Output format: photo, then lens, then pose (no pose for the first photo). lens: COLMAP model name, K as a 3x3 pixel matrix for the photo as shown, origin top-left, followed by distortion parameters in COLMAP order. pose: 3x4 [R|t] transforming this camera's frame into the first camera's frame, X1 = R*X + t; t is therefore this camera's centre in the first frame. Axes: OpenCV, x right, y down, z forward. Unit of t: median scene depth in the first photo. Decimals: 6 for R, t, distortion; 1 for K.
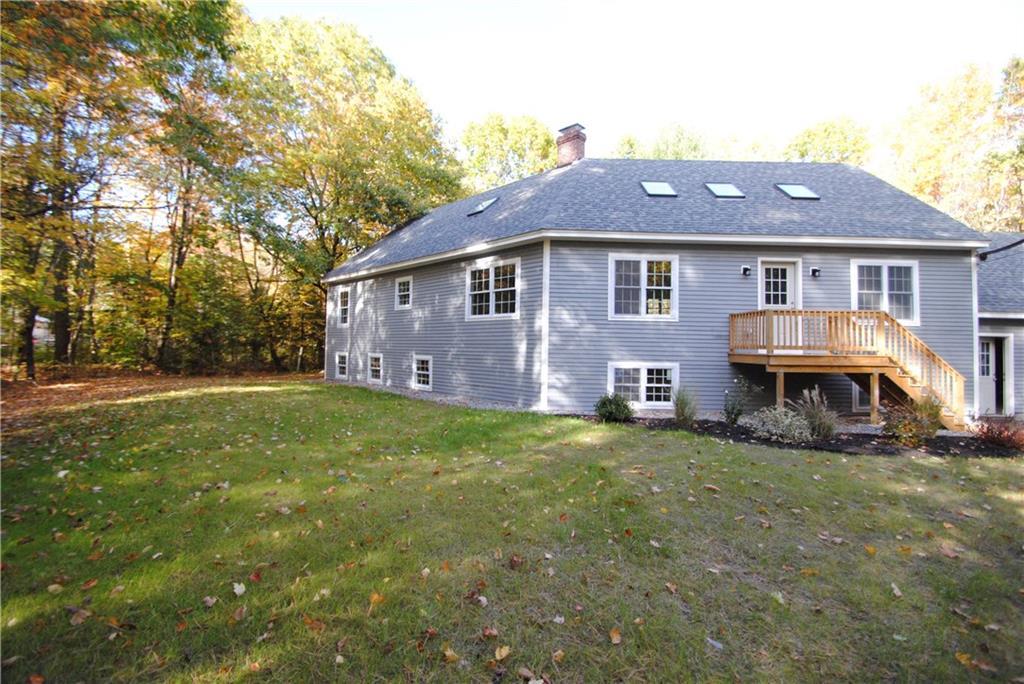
lens RADIAL K [[451.6, 0, 512.0], [0, 451.6, 342.0], [0, 0, 1]] dist [-0.000930, -0.000294]
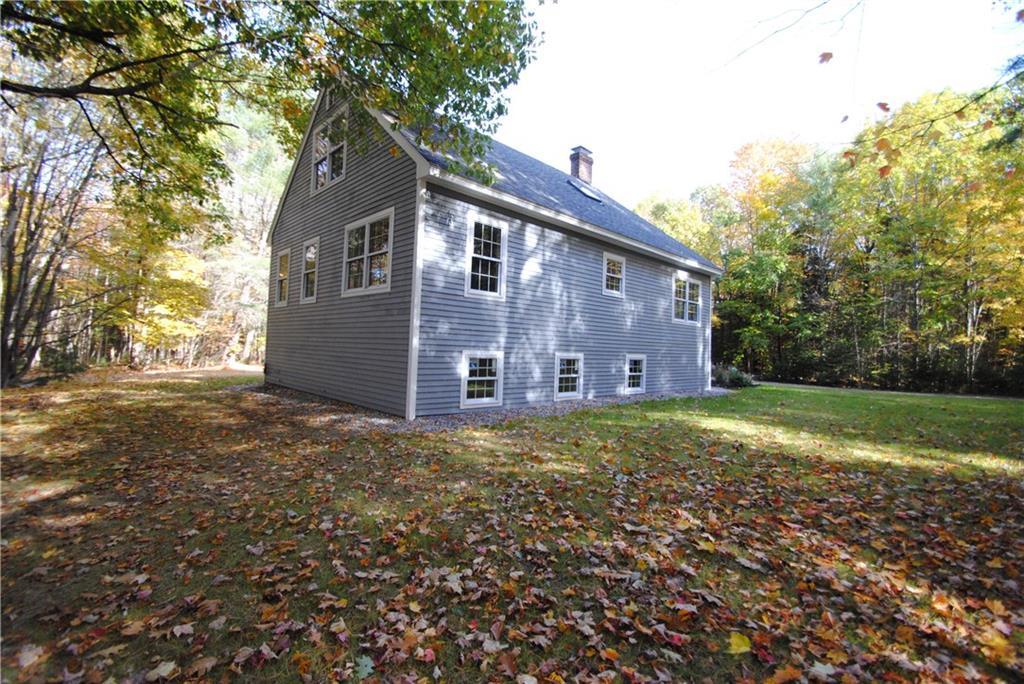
lens RADIAL K [[451.6, 0, 512.0], [0, 451.6, 342.0], [0, 0, 1]] dist [-0.000930, -0.000294]
pose [[0.026971, 0.000391, 0.999636, -1.112400], [-0.042003, 0.999117, 0.000742, 0.014596], [-0.998753, -0.042008, 0.026964, 1.248053]]
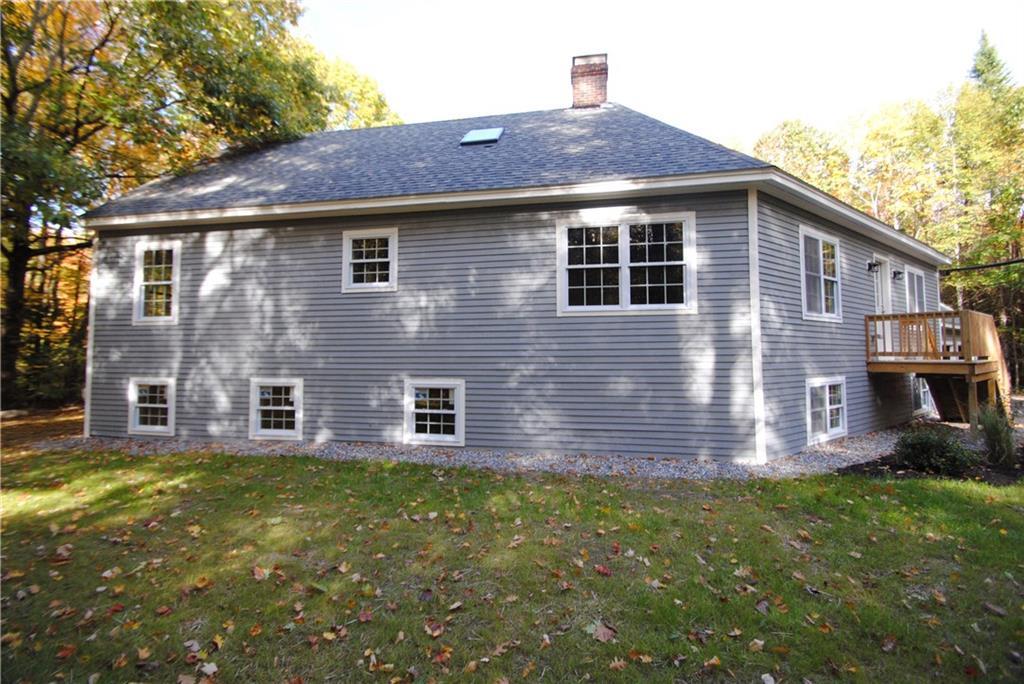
lens RADIAL K [[451.6, 0, 512.0], [0, 451.6, 342.0], [0, 0, 1]] dist [-0.000930, -0.000294]
pose [[0.830266, -0.002347, 0.557362, -0.426615], [0.009825, 0.999897, -0.010426, -0.008016], [-0.557281, 0.014132, 0.830204, 0.520711]]
